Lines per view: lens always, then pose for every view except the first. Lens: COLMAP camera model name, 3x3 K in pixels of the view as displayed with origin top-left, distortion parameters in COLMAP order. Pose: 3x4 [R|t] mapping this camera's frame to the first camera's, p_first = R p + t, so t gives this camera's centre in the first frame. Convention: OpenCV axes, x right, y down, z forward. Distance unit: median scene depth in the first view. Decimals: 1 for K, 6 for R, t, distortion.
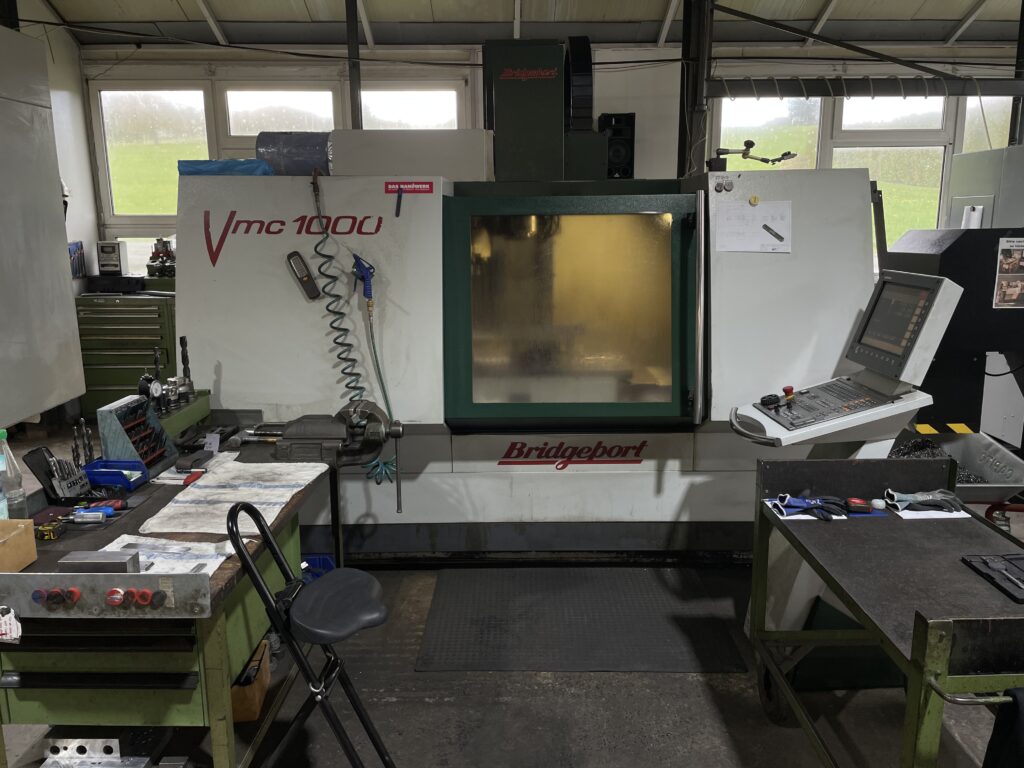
lens RADIAL K [[791.6, 0, 513.6], [0, 791.6, 383.0], [0, 0, 1]] dist [0.003029, 0.000260]
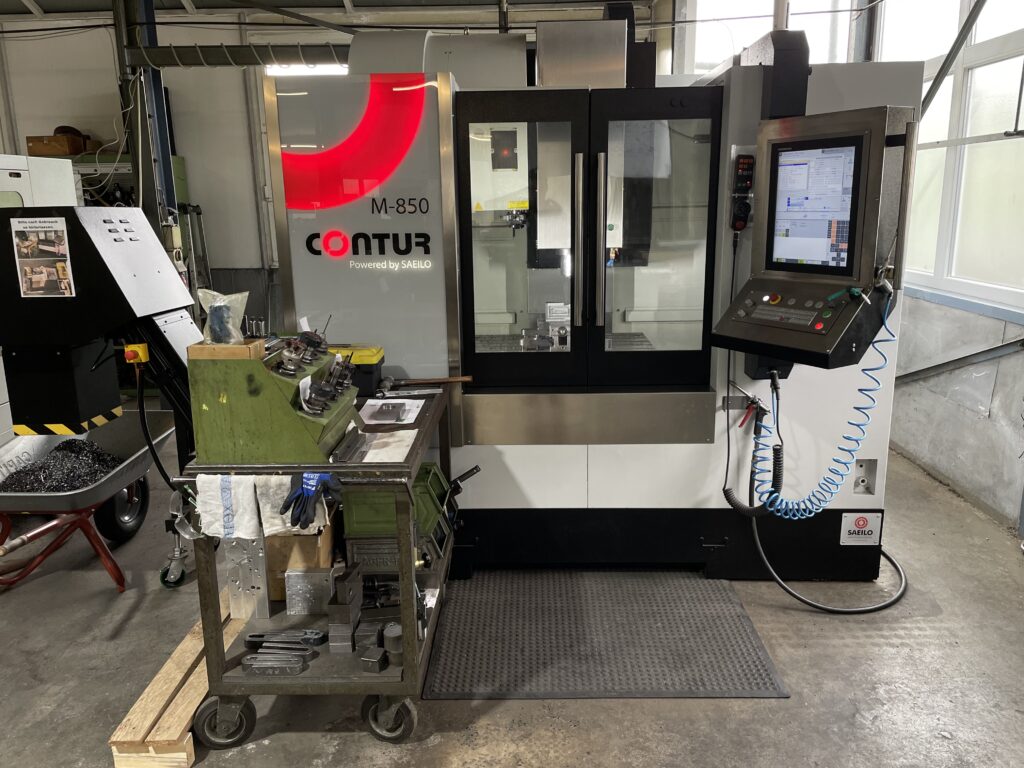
lens RADIAL K [[791.6, 0, 512.5], [0, 791.6, 383.5], [0, 0, 1]] dist [0.003029, 0.000260]
pose [[0.999806, -0.004927, -0.019058, 1.182464], [0.005392, 0.999688, 0.024409, -0.015628], [0.018931, -0.024507, 0.999520, 0.112203]]
